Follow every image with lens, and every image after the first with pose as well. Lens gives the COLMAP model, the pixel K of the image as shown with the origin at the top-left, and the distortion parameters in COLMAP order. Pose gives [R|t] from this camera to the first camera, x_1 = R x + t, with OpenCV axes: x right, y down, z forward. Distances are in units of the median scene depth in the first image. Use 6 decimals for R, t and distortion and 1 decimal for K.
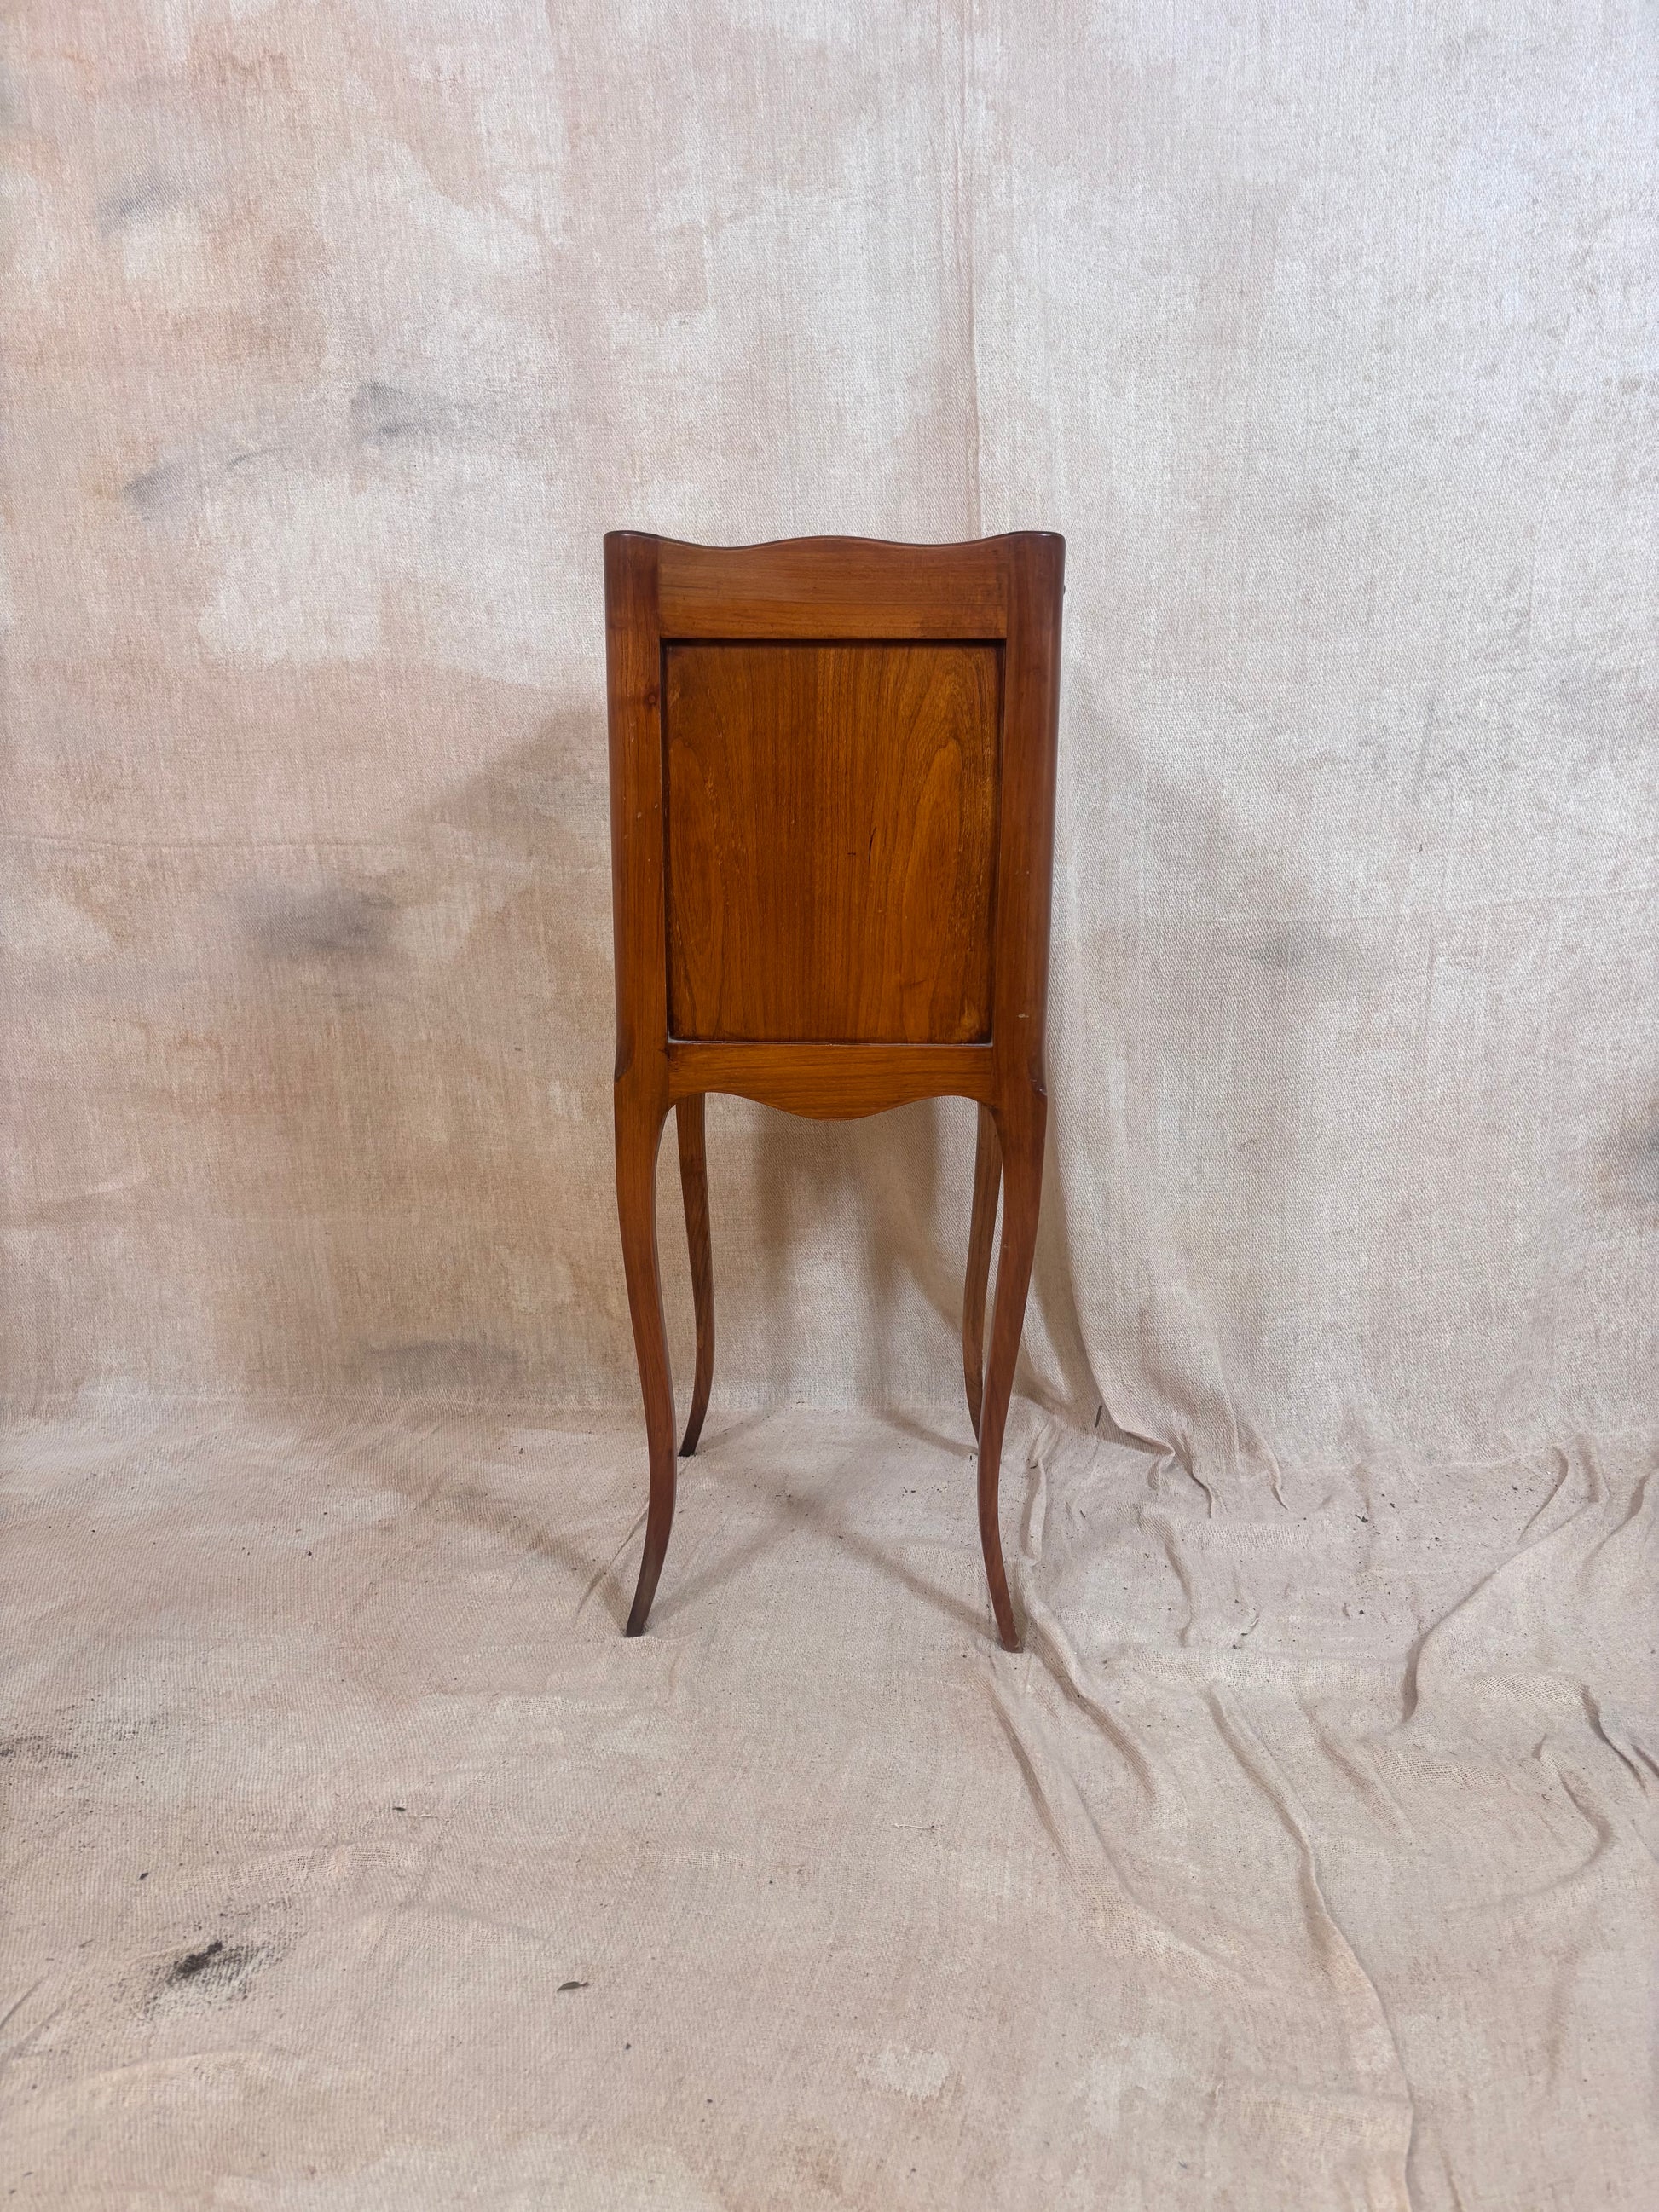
lens RADIAL K [[1723.1, 0, 817.4], [0, 1723.1, 1106.7], [0, 0, 1]] dist [0.024718, -0.043899]
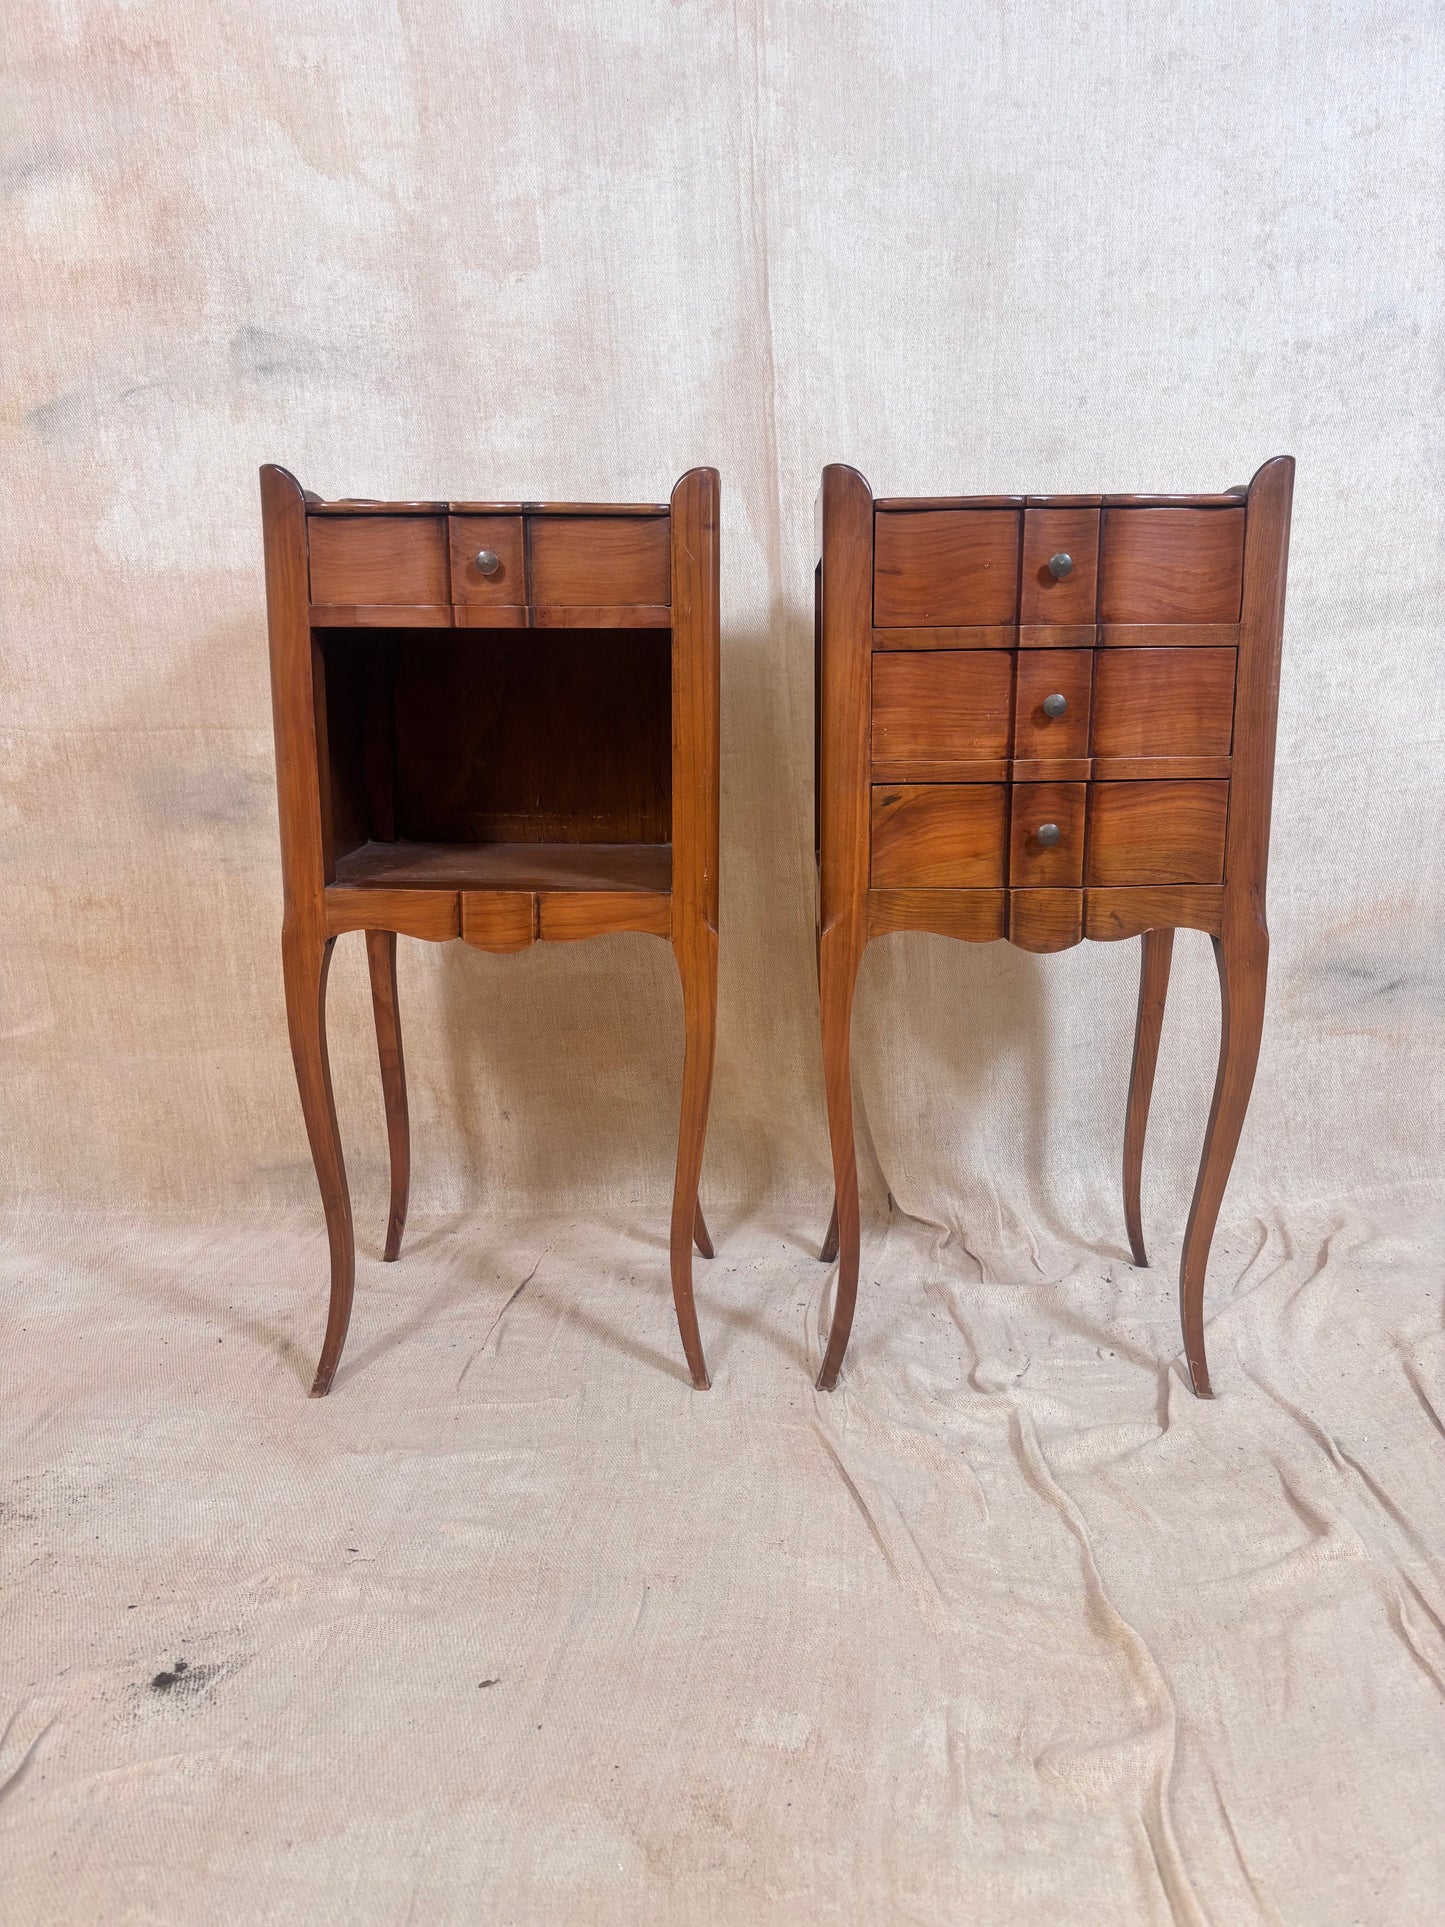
lens RADIAL K [[1501.0, 0, 721.1], [0, 1501.0, 964.9], [0, 0, 1]] dist [0.024718, -0.043899]
pose [[0.996433, -0.018489, 0.082334, -0.034788], [0.018083, 0.999820, 0.005677, 0.006059], [-0.082425, -0.004168, 0.996589, -0.028139]]
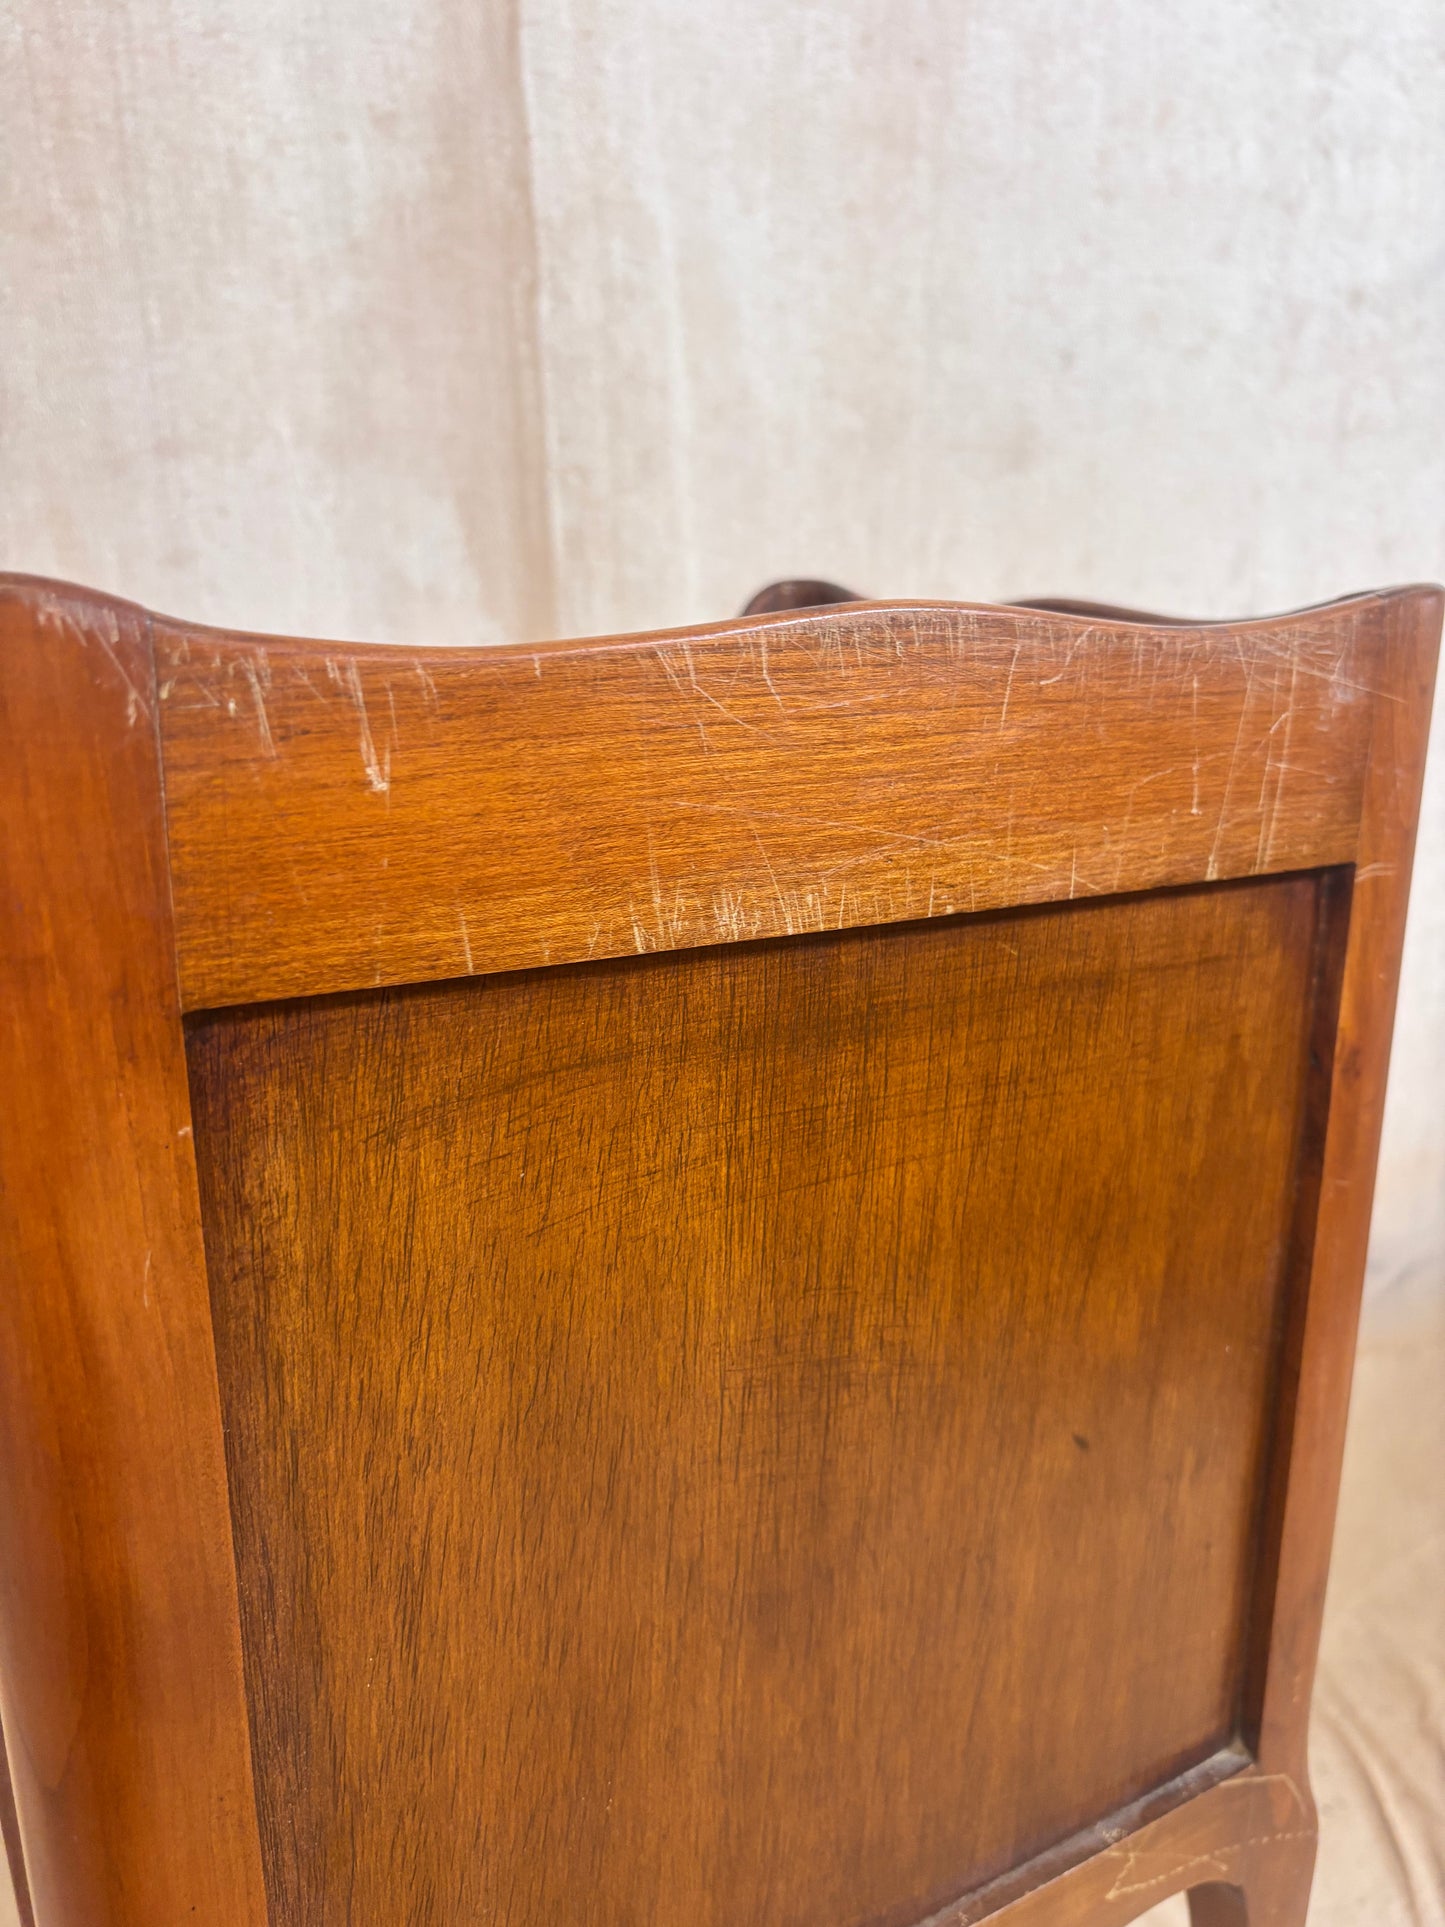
lens RADIAL K [[1501.0, 0, 732.1], [0, 1501.0, 982.8], [0, 0, 1]] dist [0.024718, -0.043899]
pose [[0.864637, -0.110508, 0.490093, -0.098410], [0.071712, 0.992667, 0.097313, -0.209344], [-0.497253, -0.048995, 0.866221, 0.562023]]
